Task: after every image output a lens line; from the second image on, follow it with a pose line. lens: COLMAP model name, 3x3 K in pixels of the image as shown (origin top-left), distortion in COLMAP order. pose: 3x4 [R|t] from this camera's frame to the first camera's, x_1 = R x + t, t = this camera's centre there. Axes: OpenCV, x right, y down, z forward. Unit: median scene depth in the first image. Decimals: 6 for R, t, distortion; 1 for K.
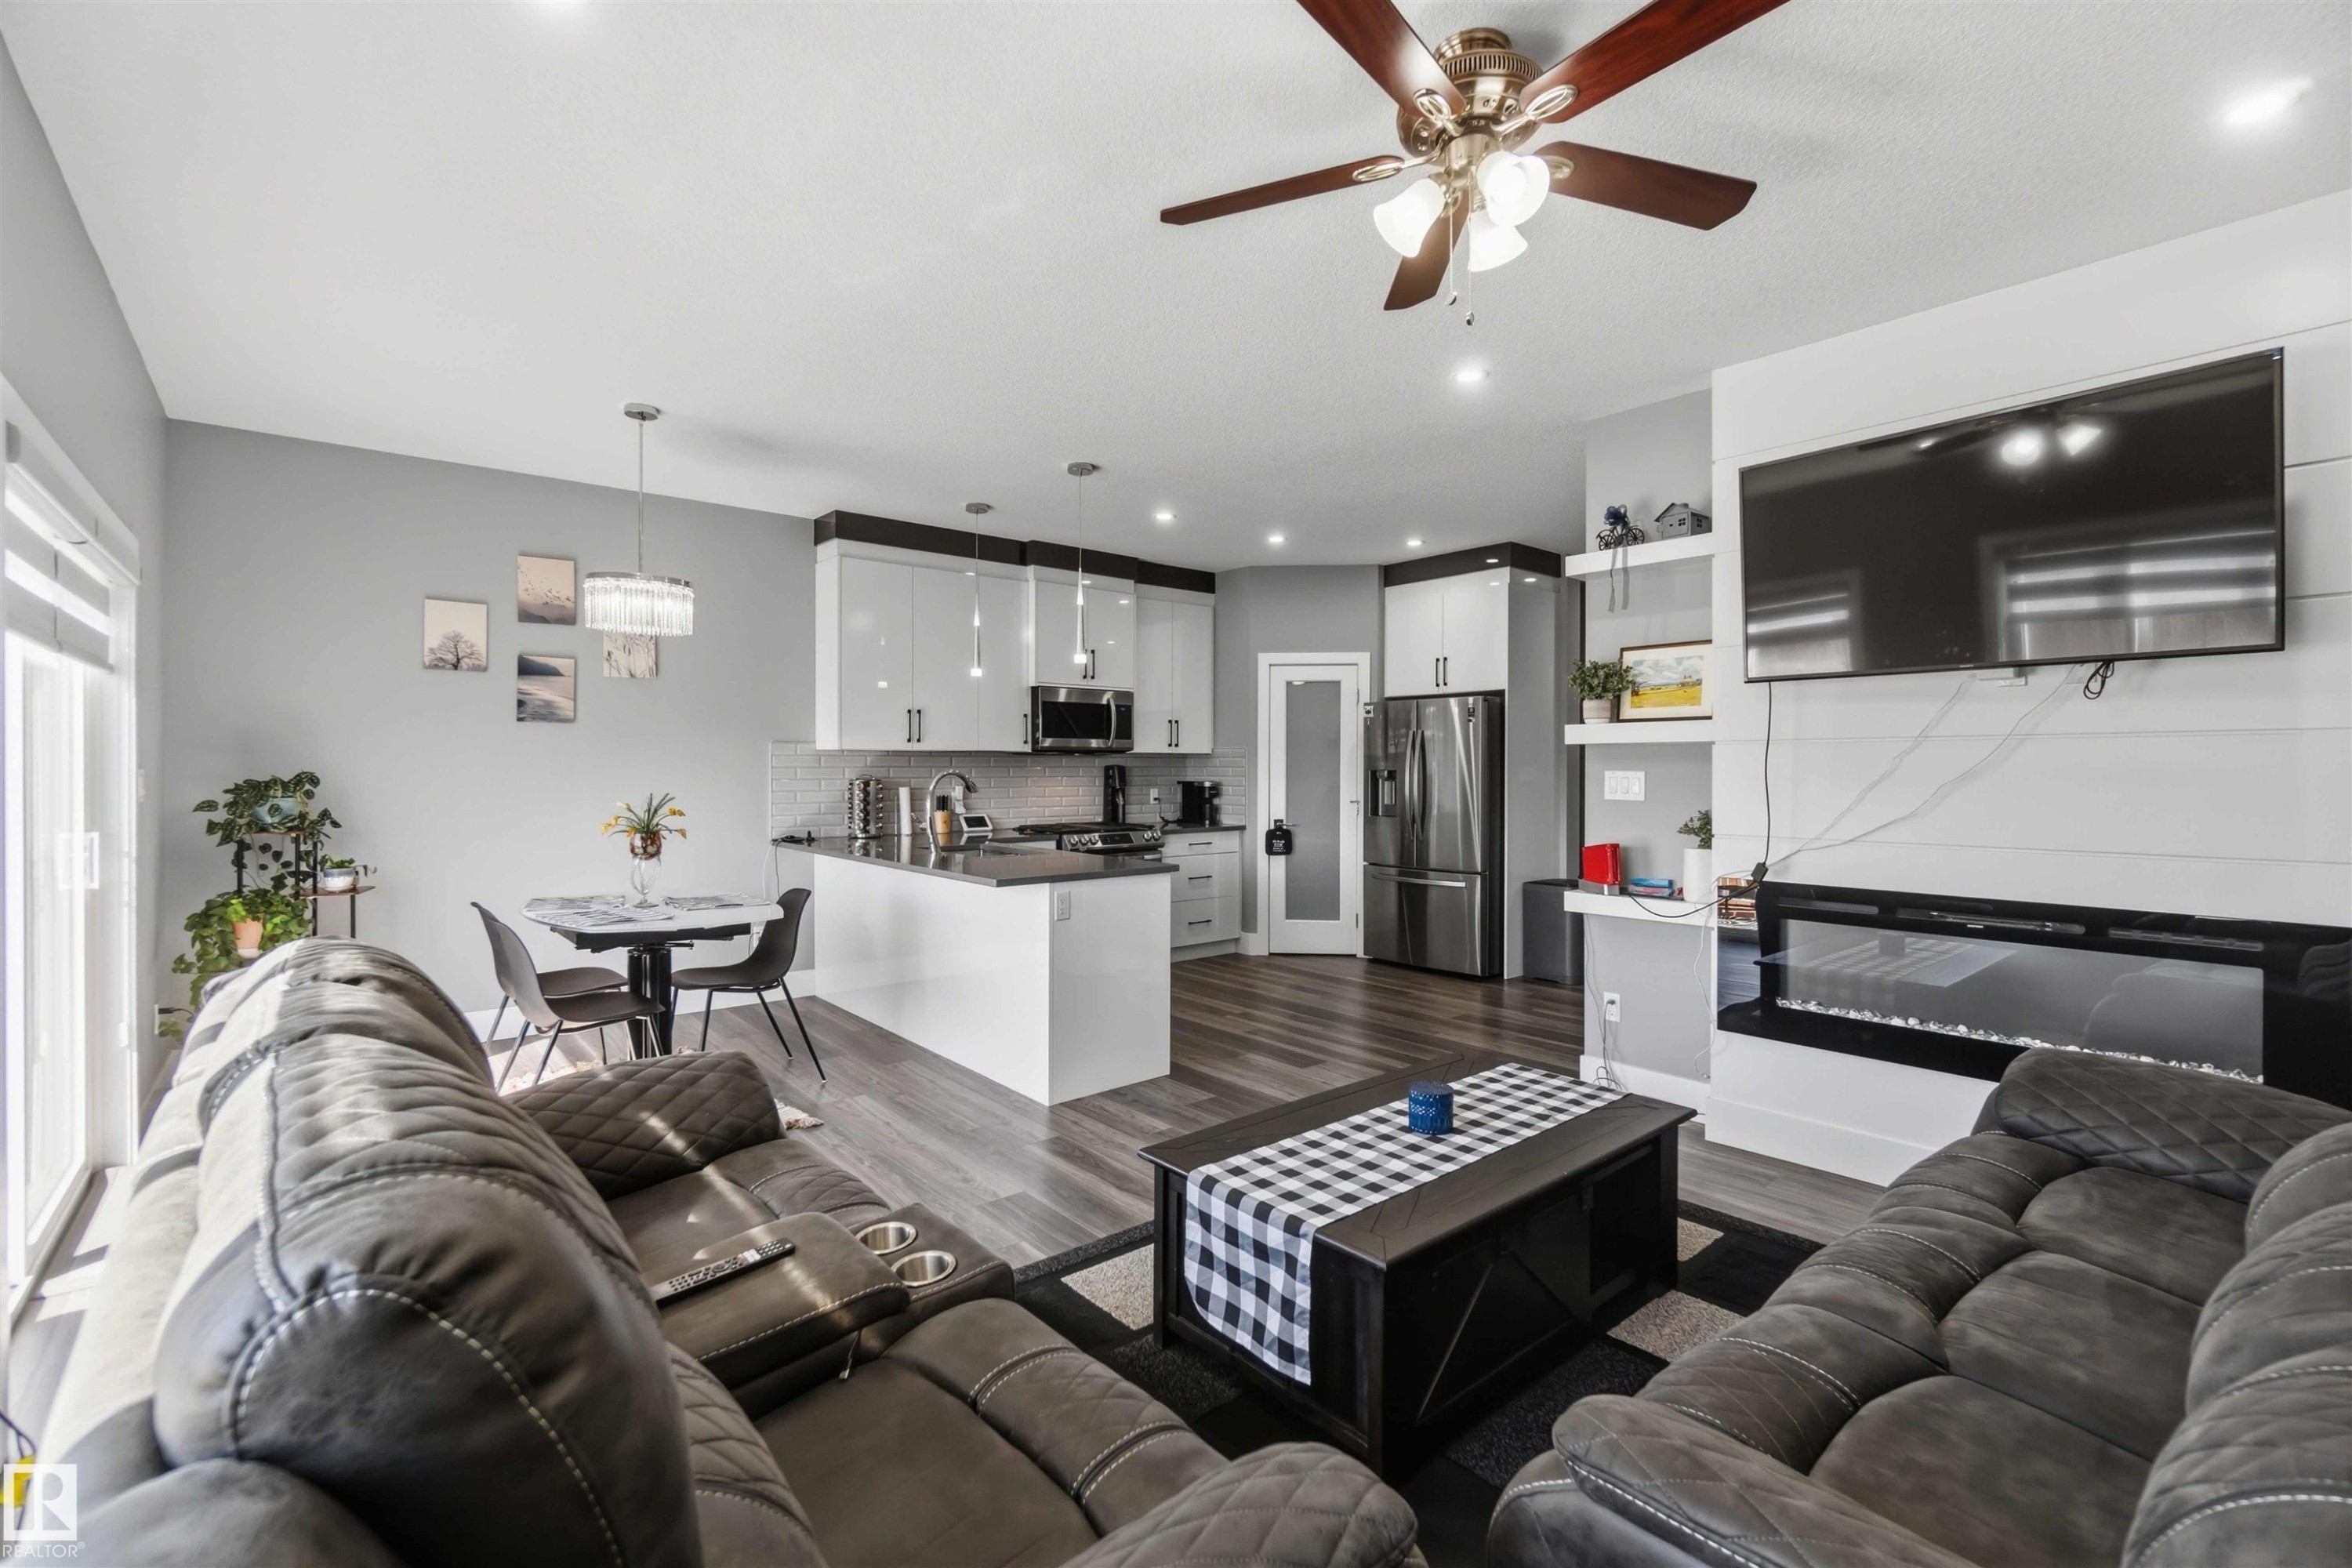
lens RADIAL K [[1020.2, 0, 1171.5], [0, 1020.2, 770.6], [0, 0, 1]] dist [-0.000729, 0.000101]
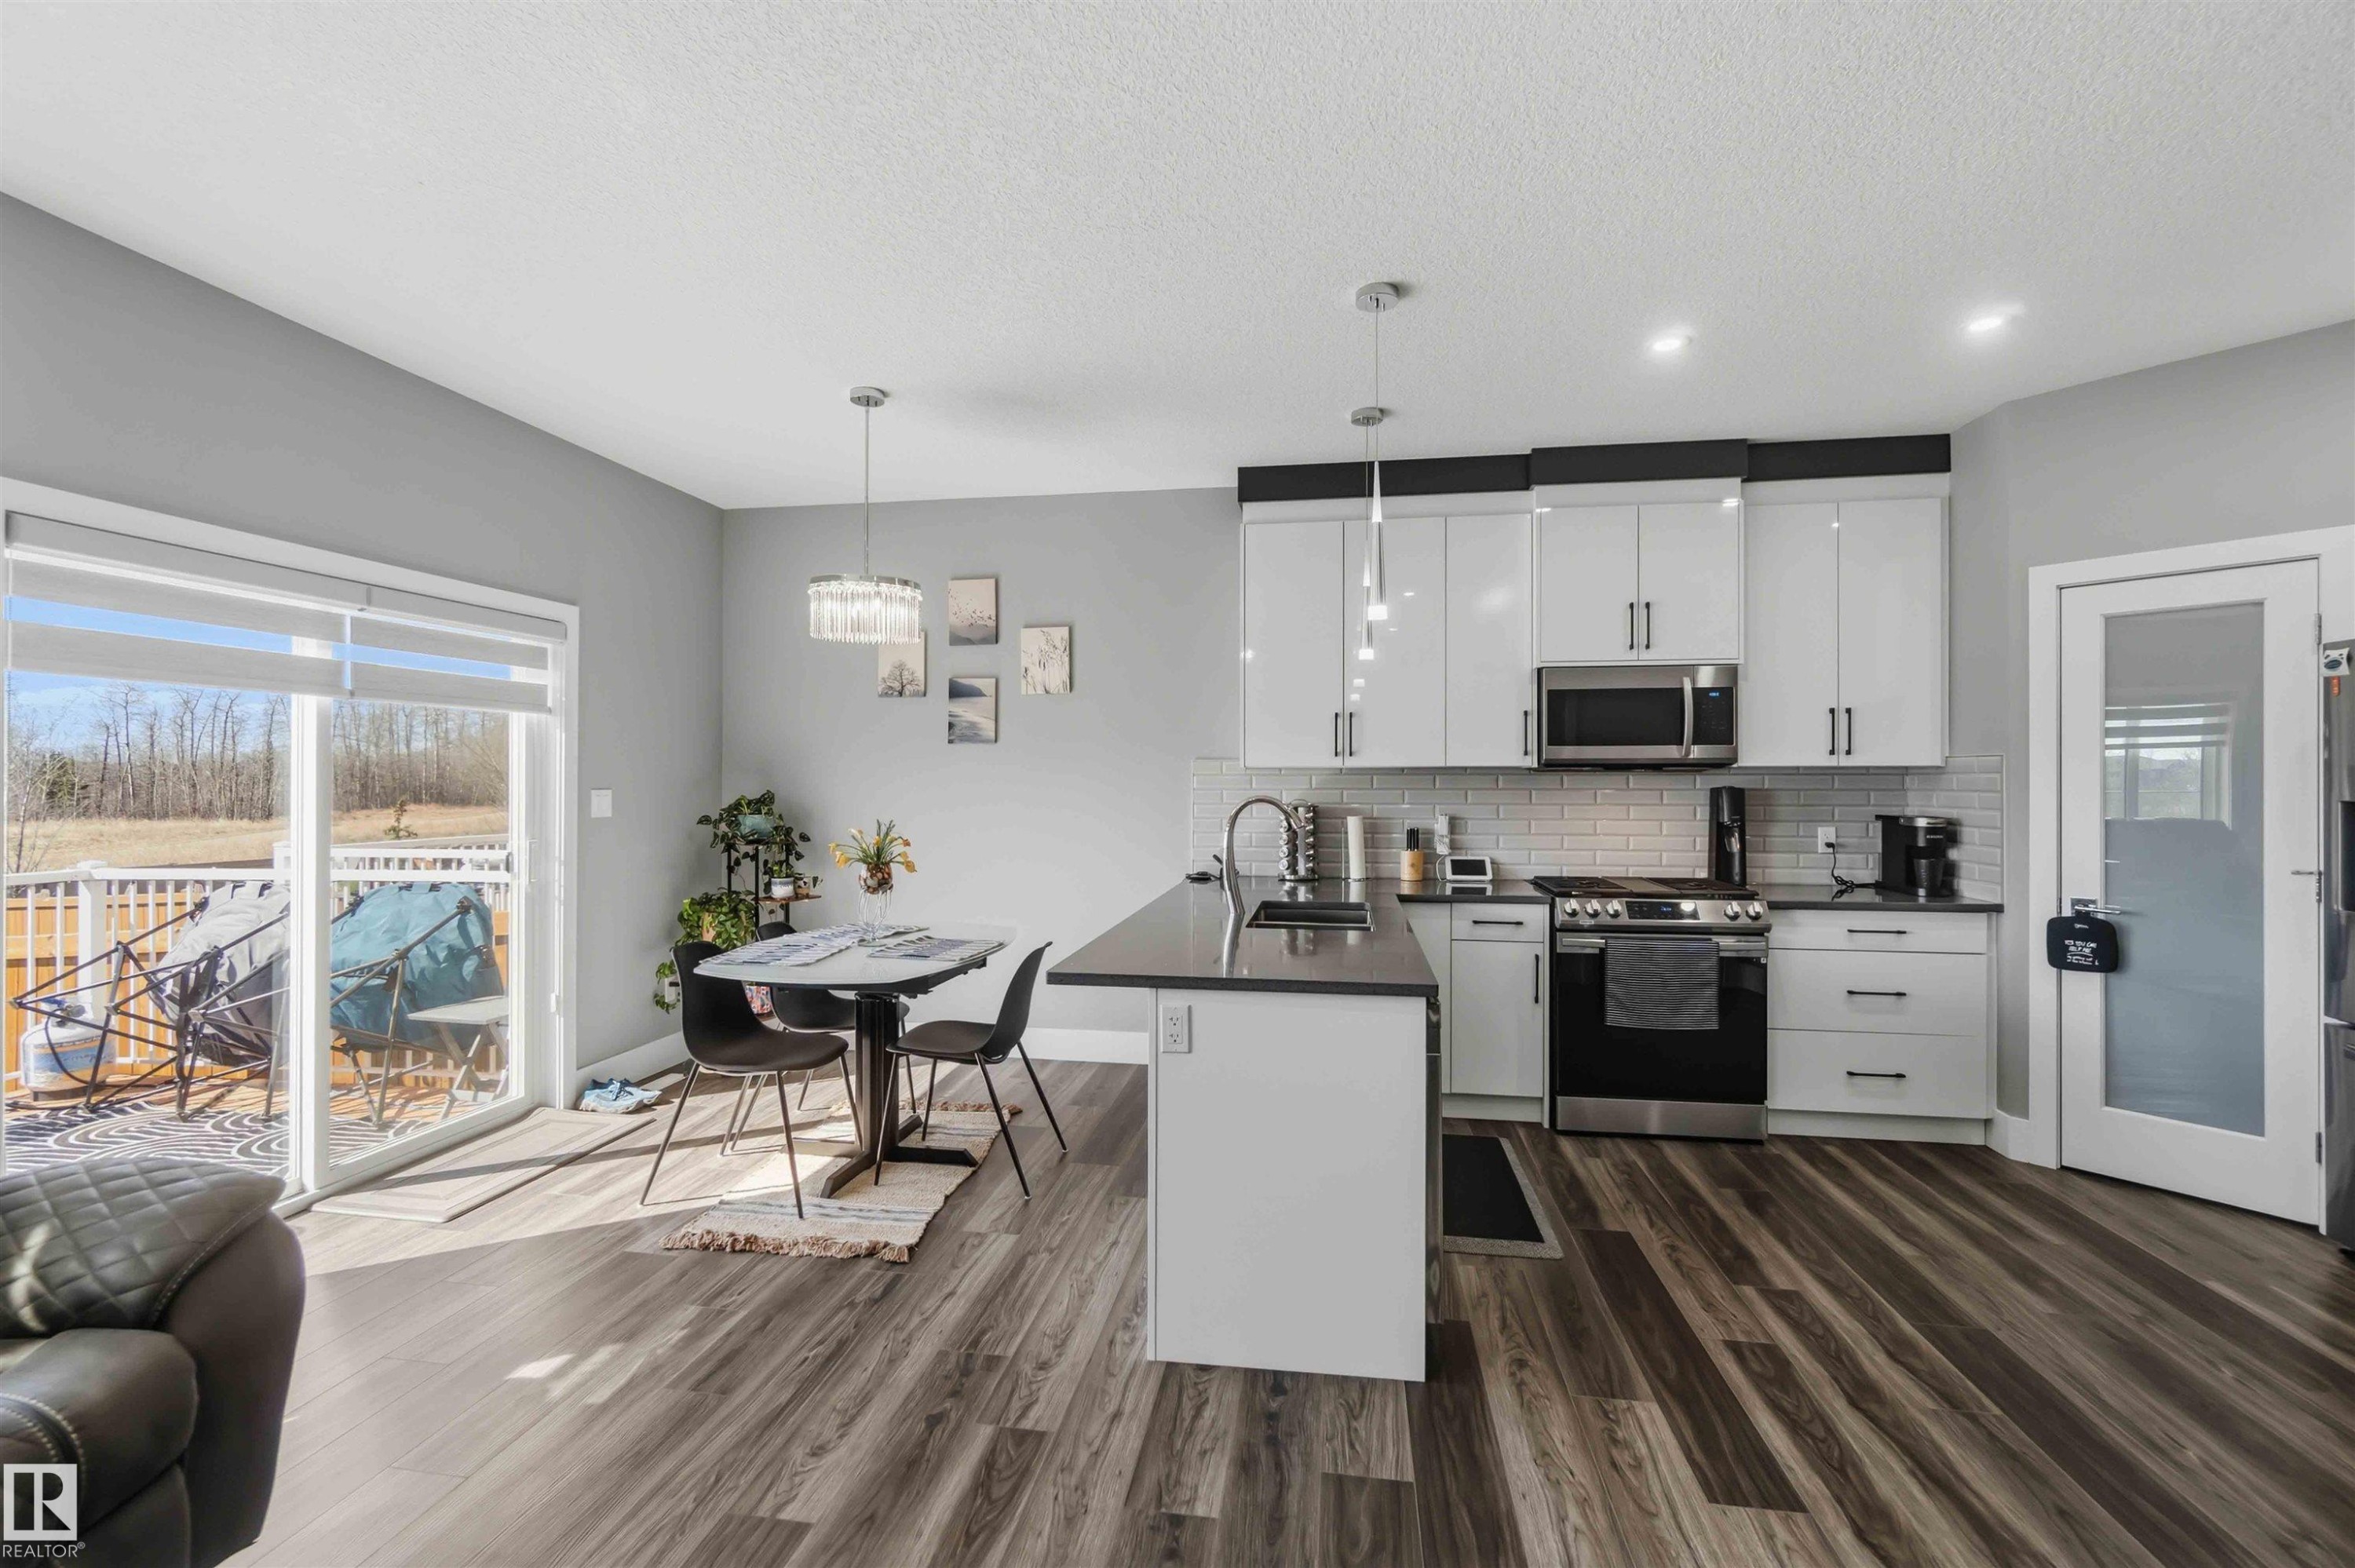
lens RADIAL K [[1033.1, 0, 1170.2], [0, 1033.1, 780.0], [0, 0, 1]] dist [-0.003474, 0.000015]
pose [[0.651303, -0.001585, -0.758816, 0.206539], [-0.003473, 0.999981, -0.005070, -0.005495], [0.758810, 0.005937, 0.651285, 0.362061]]
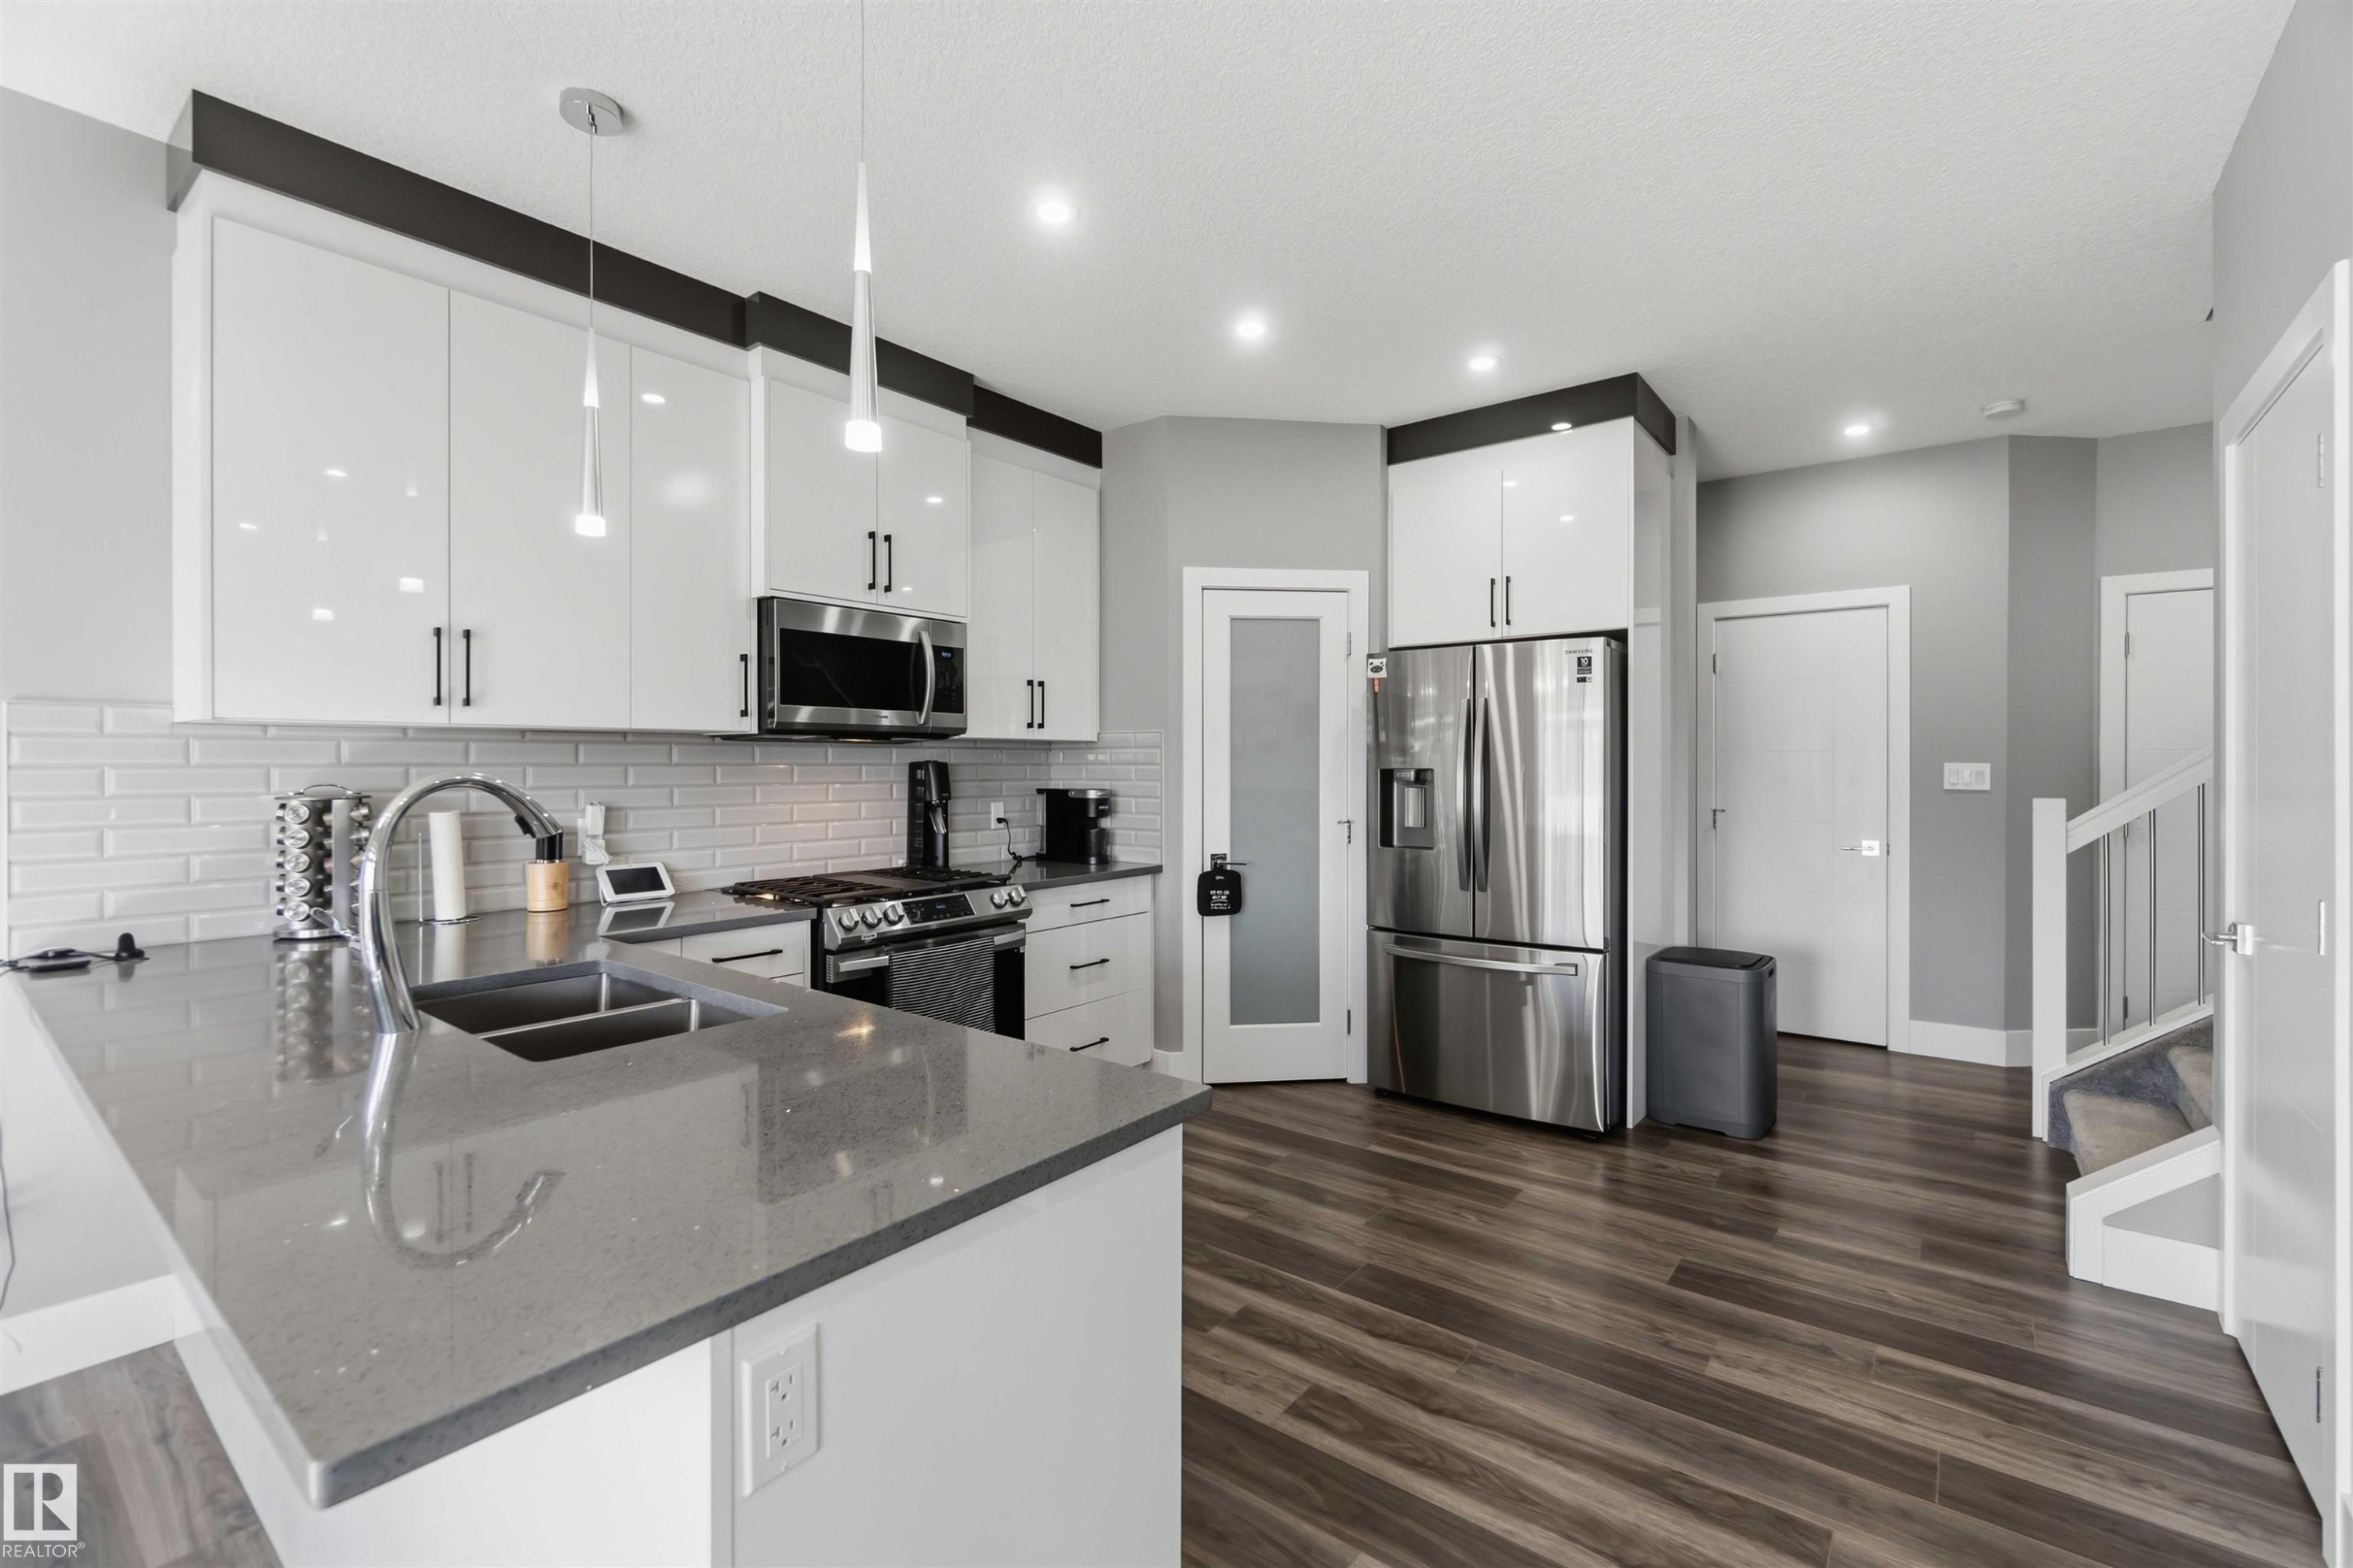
lens RADIAL K [[1020.6, 0, 1172.0], [0, 1020.6, 770.6], [0, 0, 1]] dist [-0.000729, 0.000101]
pose [[0.978738, -0.004131, 0.205071, -0.042264], [0.003860, 0.999991, 0.001724, -0.000750], [-0.205076, -0.000896, 0.978746, 0.461734]]
